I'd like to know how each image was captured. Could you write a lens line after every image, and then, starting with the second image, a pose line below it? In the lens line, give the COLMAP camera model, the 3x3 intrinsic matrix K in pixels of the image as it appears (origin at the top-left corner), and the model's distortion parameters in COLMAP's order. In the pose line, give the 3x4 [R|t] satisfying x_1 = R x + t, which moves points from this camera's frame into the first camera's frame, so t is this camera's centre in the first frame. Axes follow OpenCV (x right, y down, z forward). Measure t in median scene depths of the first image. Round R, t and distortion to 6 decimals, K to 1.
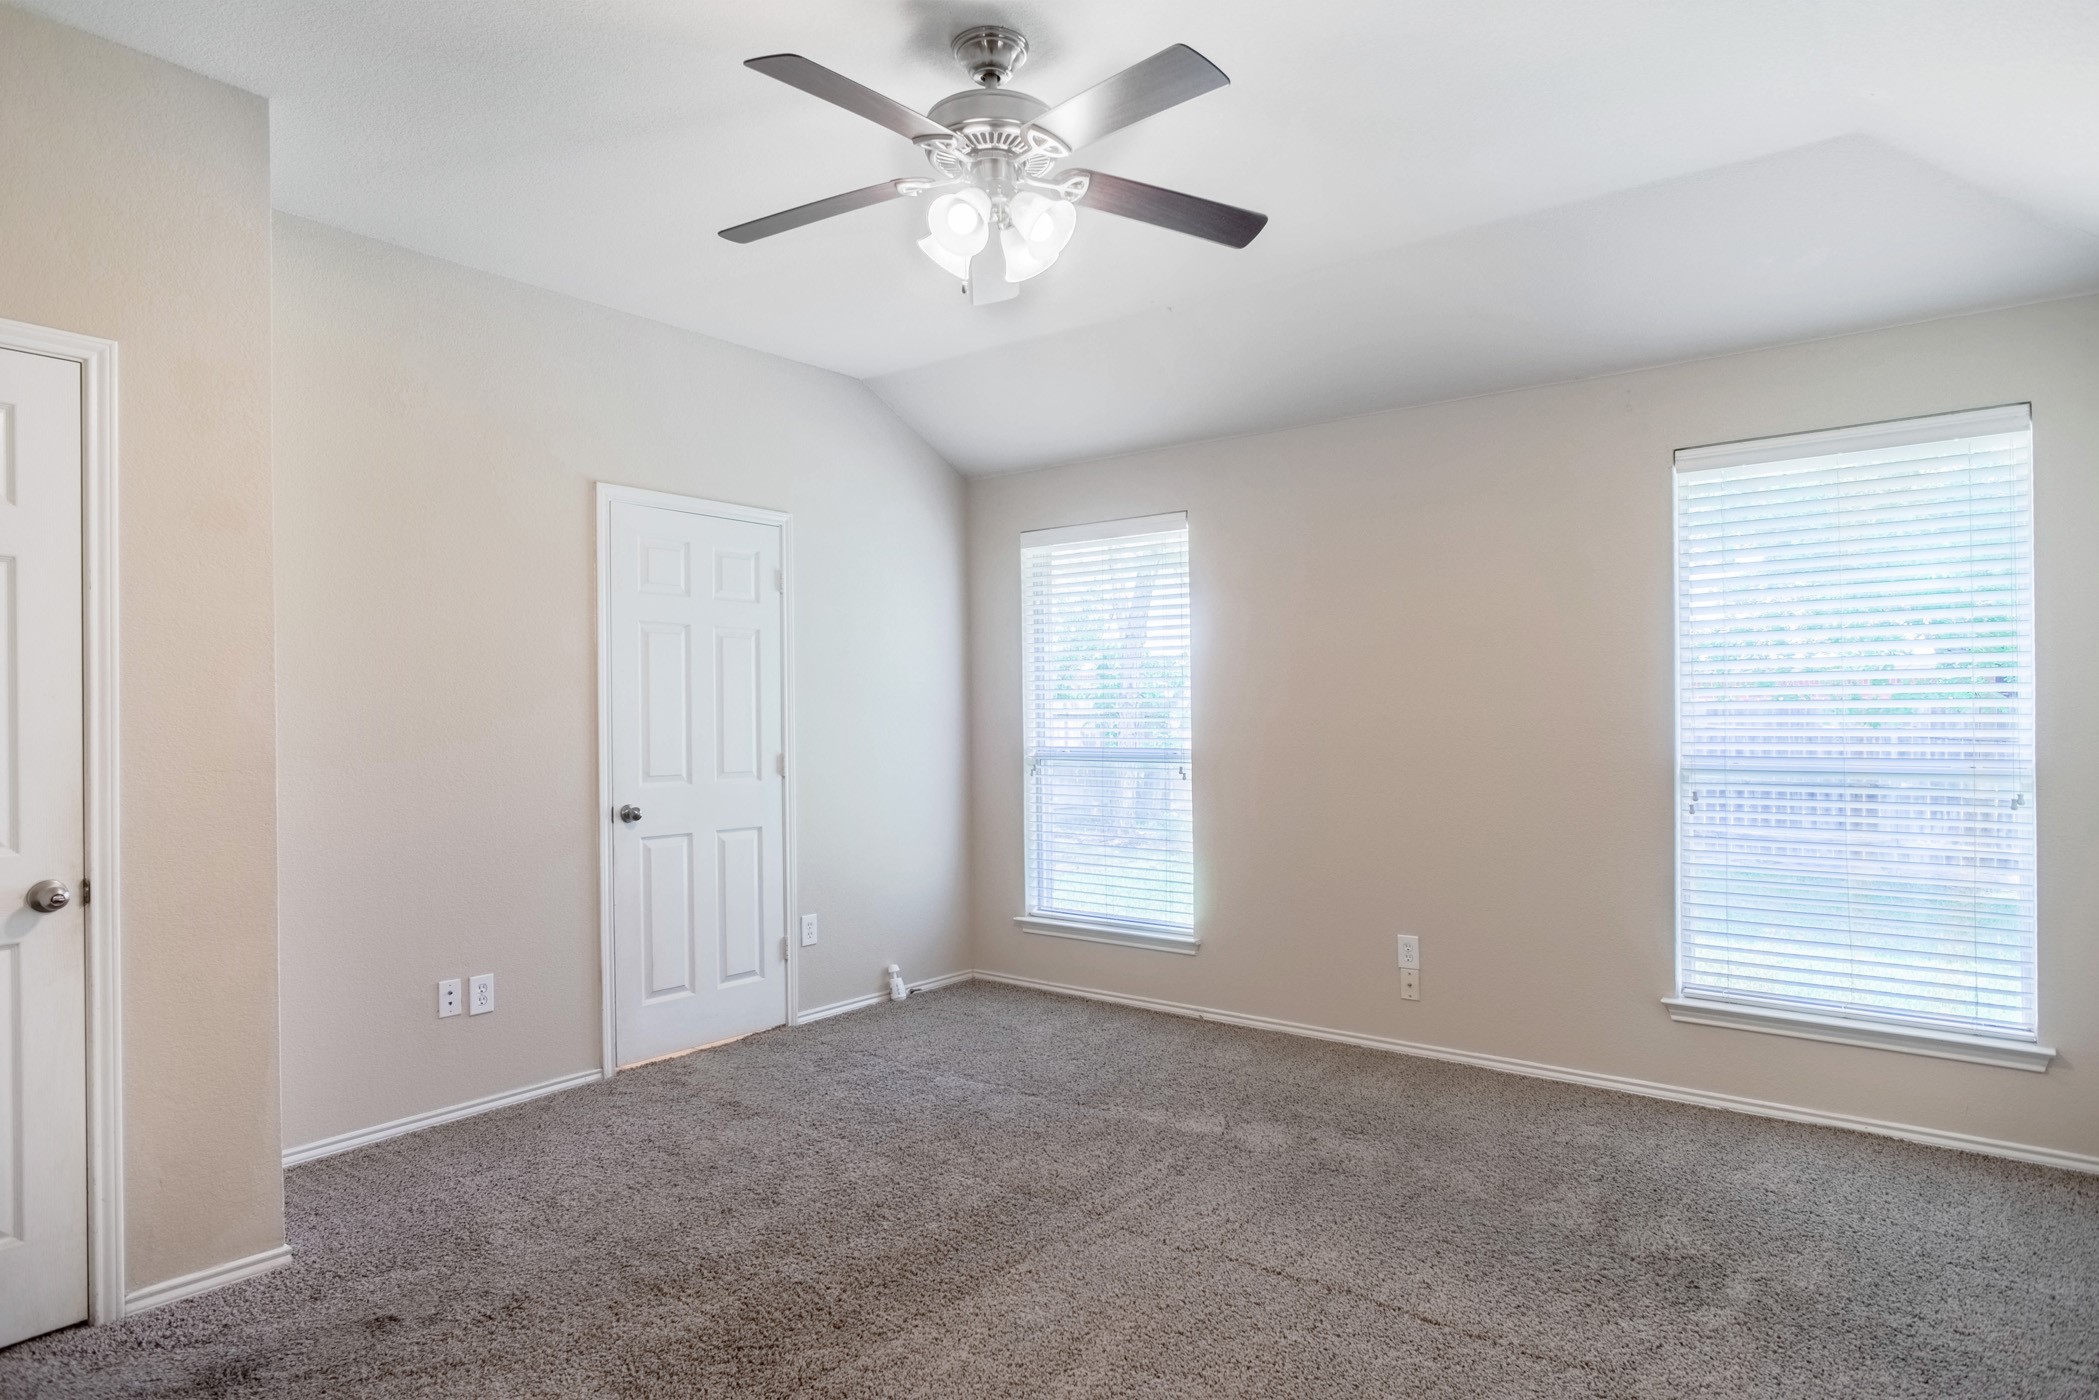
lens RADIAL K [[1184.0, 0, 1061.0], [0, 1184.0, 754.4], [0, 0, 1]] dist [-0.001397, -0.003908]
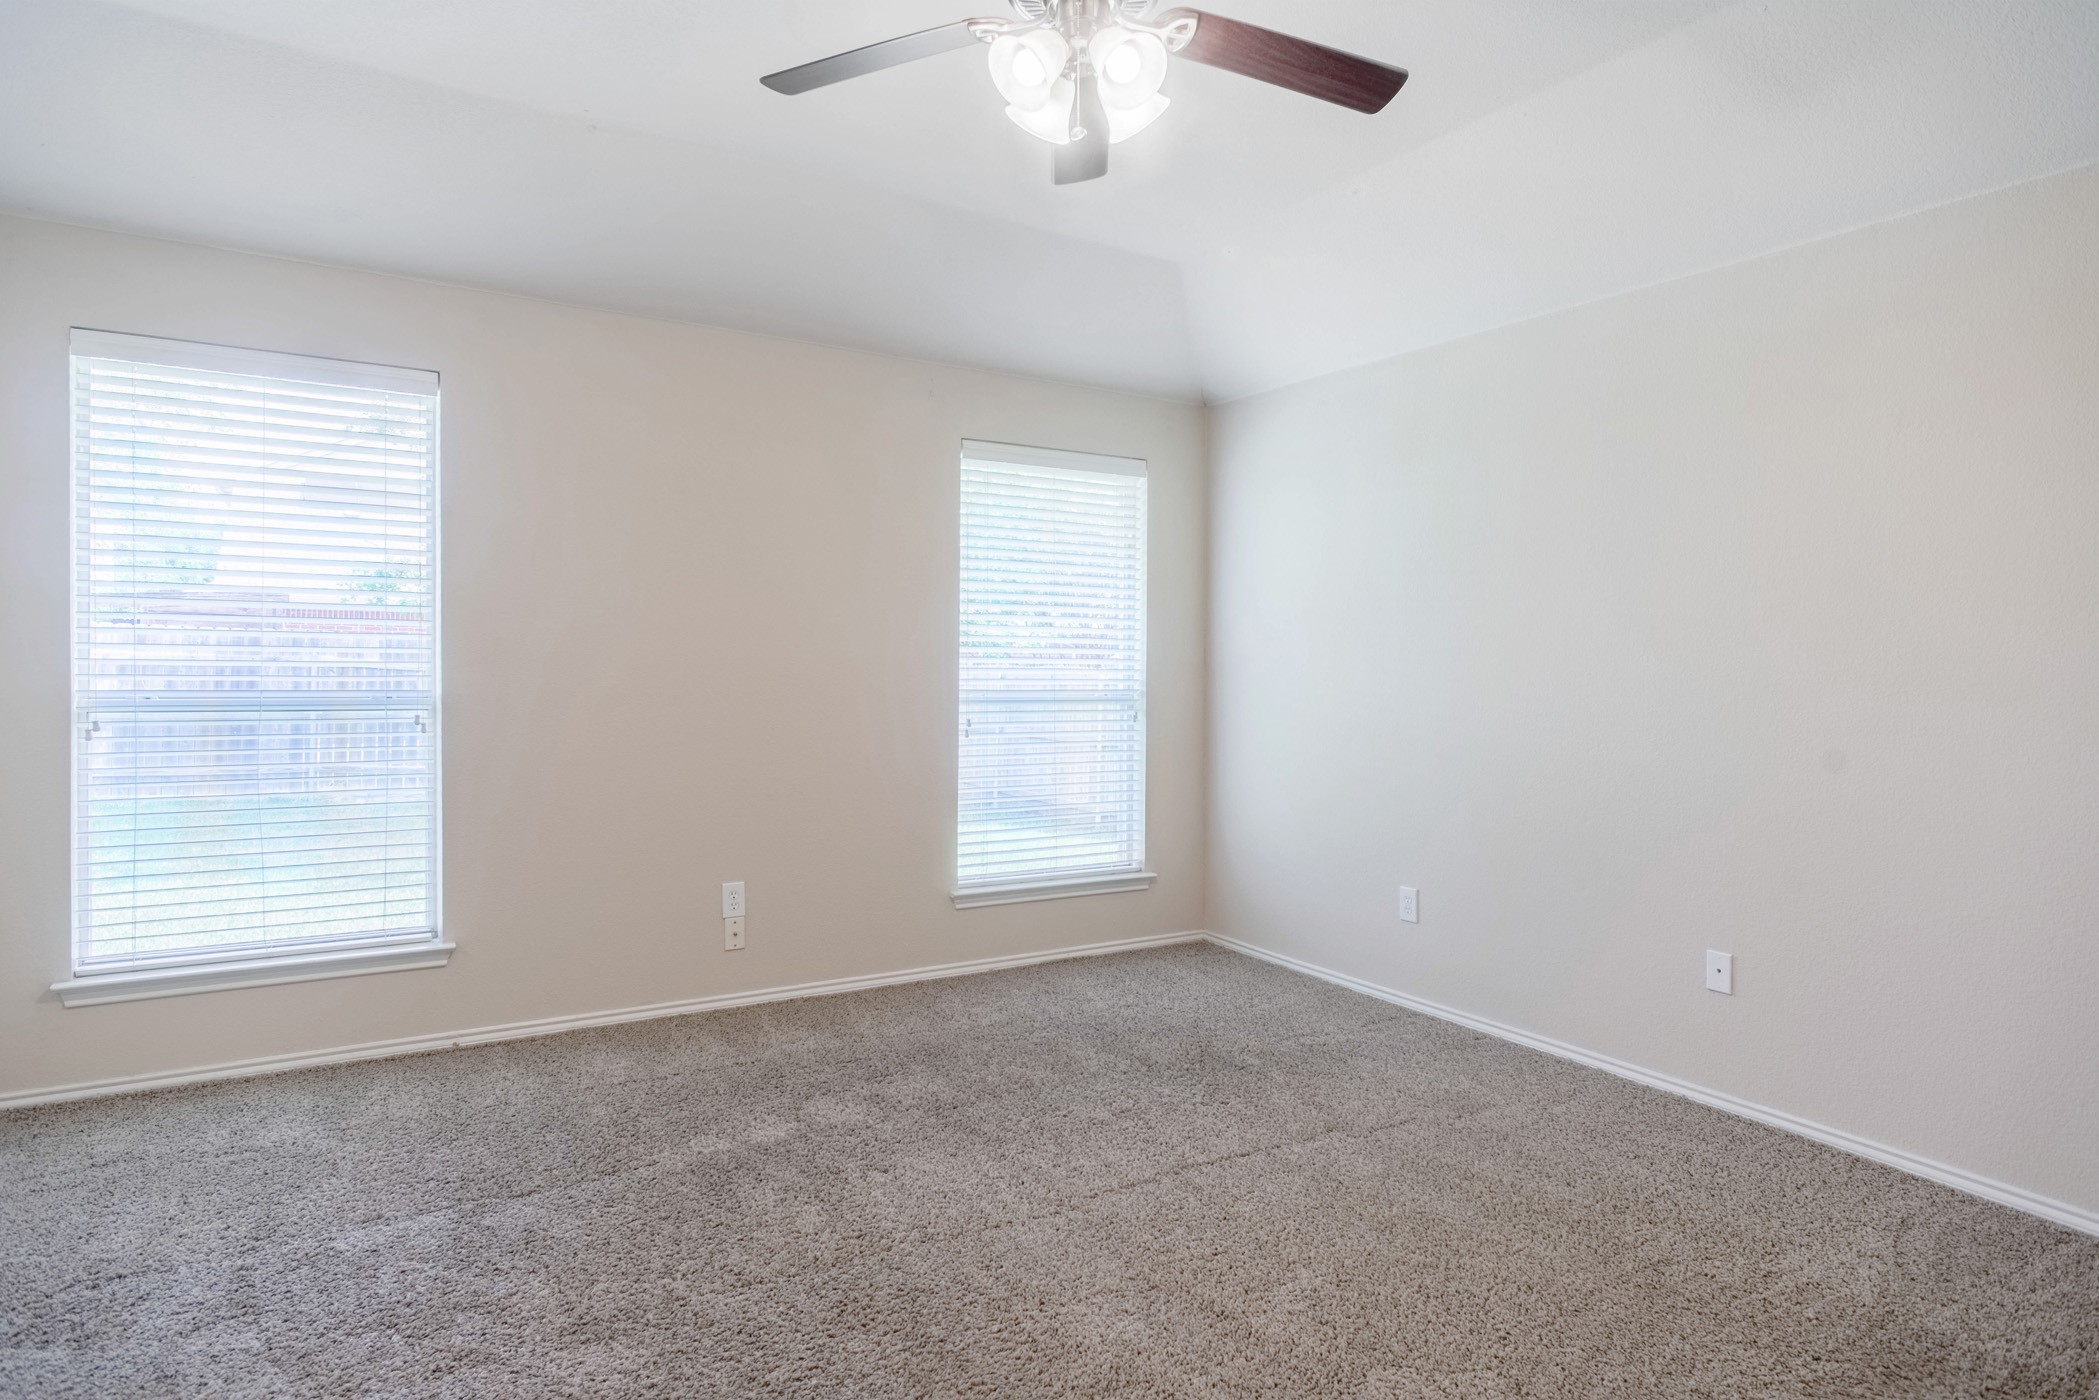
lens RADIAL K [[1184.0, 0, 1046.4], [0, 1184.0, 694.1], [0, 0, 1]] dist [-0.001397, -0.003908]
pose [[0.349452, -0.016969, 0.936800, -0.543222], [0.010437, 0.999844, 0.014218, -0.010683], [-0.936896, 0.004809, 0.349575, 0.457755]]
